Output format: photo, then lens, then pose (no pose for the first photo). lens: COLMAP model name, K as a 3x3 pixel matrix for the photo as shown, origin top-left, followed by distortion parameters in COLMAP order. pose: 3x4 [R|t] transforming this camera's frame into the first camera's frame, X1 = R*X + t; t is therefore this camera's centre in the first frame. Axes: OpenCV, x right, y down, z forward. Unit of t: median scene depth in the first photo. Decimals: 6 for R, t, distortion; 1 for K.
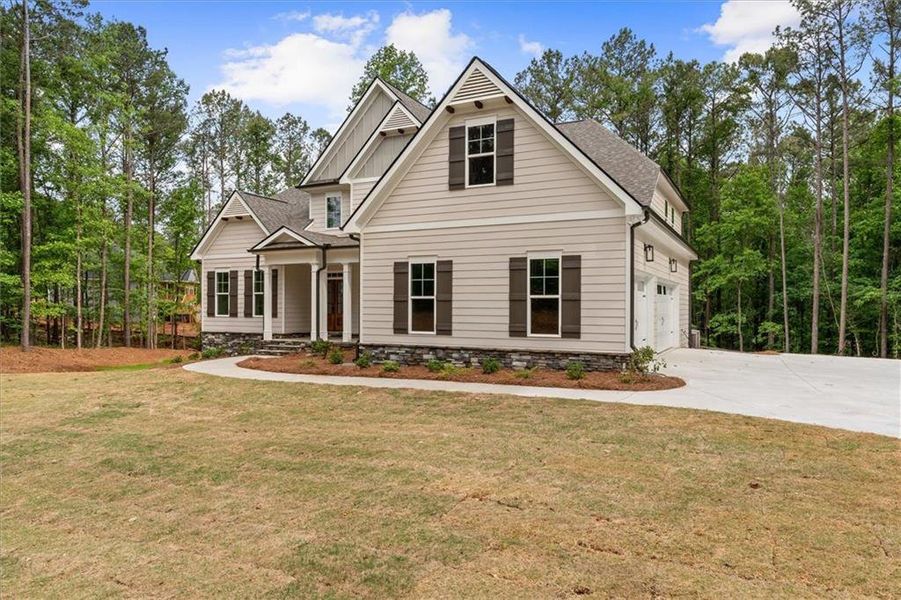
lens RADIAL K [[619.5, 0, 446.8], [0, 619.5, 308.8], [0, 0, 1]] dist [0.007639, -0.004254]
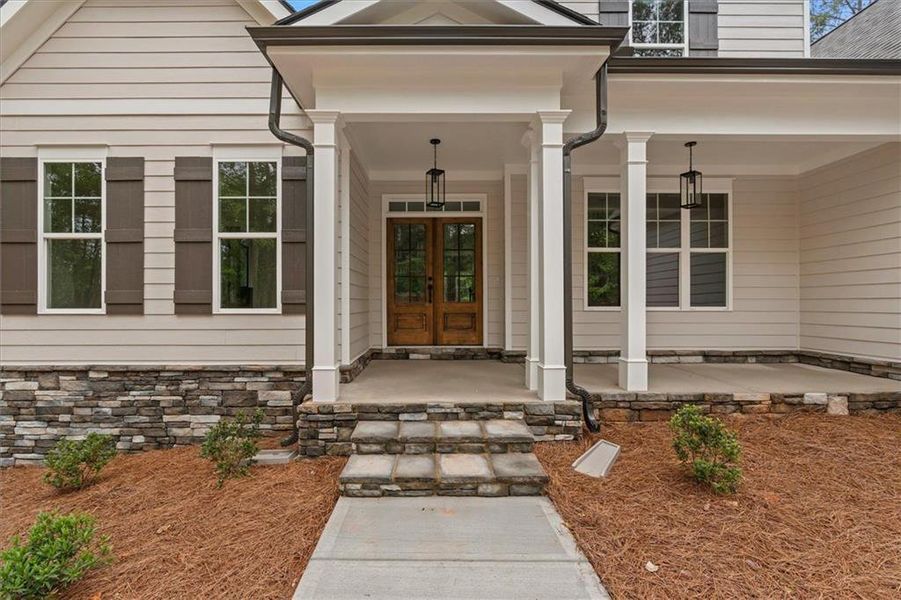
lens RADIAL K [[400.5, 0, 429.5], [0, 400.5, 301.5], [0, 0, 1]] dist [-0.003838, 0.000251]
pose [[0.885570, -0.006037, 0.464467, -0.467125], [0.006359, 0.999979, 0.000874, 0.011539], [-0.464463, 0.002180, 0.885590, 1.174540]]
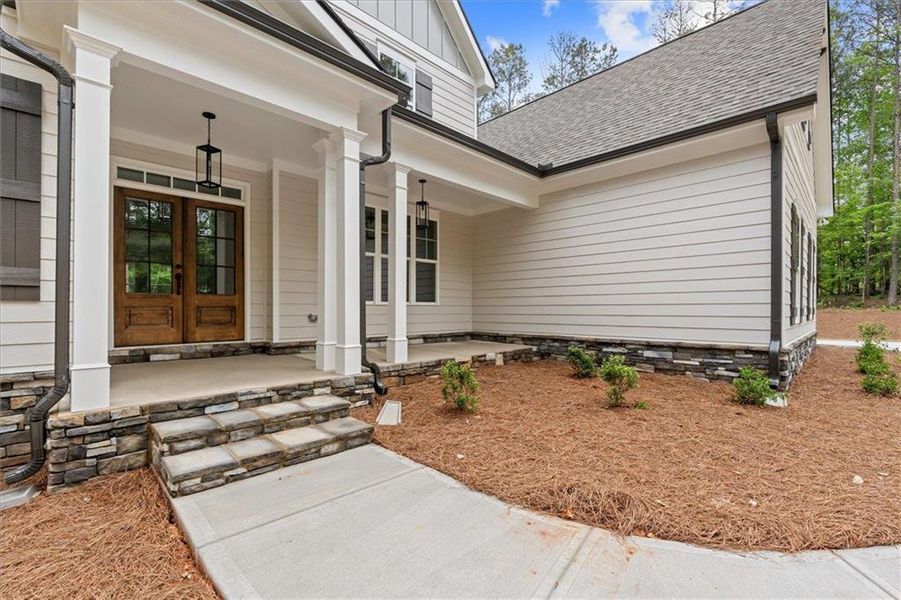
lens RADIAL K [[400.5, 0, 449.3], [0, 400.5, 304.3], [0, 0, 1]] dist [-0.003838, 0.000251]
pose [[0.304440, 0.003813, 0.952524, -0.539026], [-0.001362, 0.999993, -0.003568, 0.022732], [-0.952530, -0.000211, 0.304443, 1.200626]]
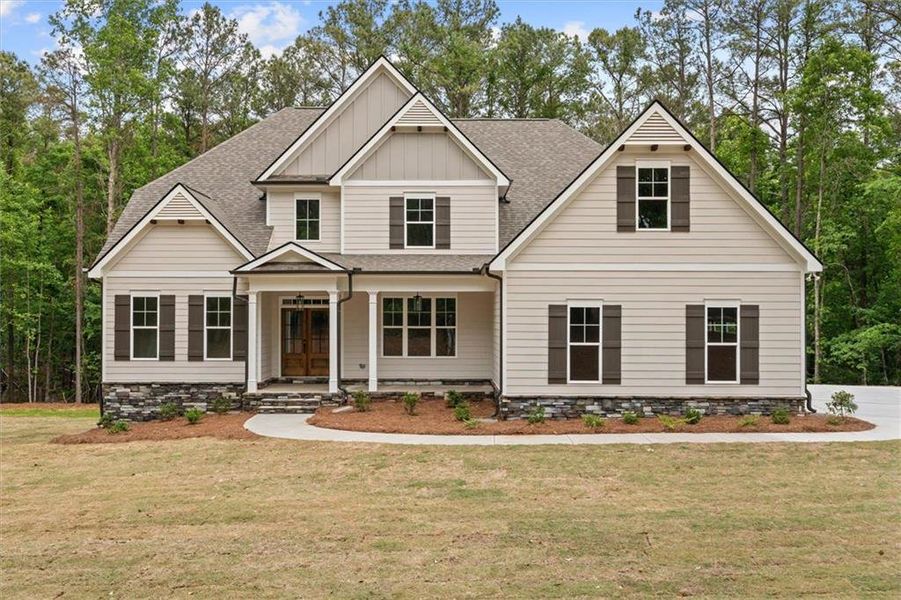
lens RADIAL K [[931.5, 0, 446.9], [0, 931.5, 295.3], [0, 0, 1]] dist [0.033497, 0.000000]
pose [[0.886516, 0.003922, 0.462681, -0.851188], [0.002236, 0.999916, -0.012760, -0.072380], [-0.462693, 0.012347, 0.886433, -0.140066]]
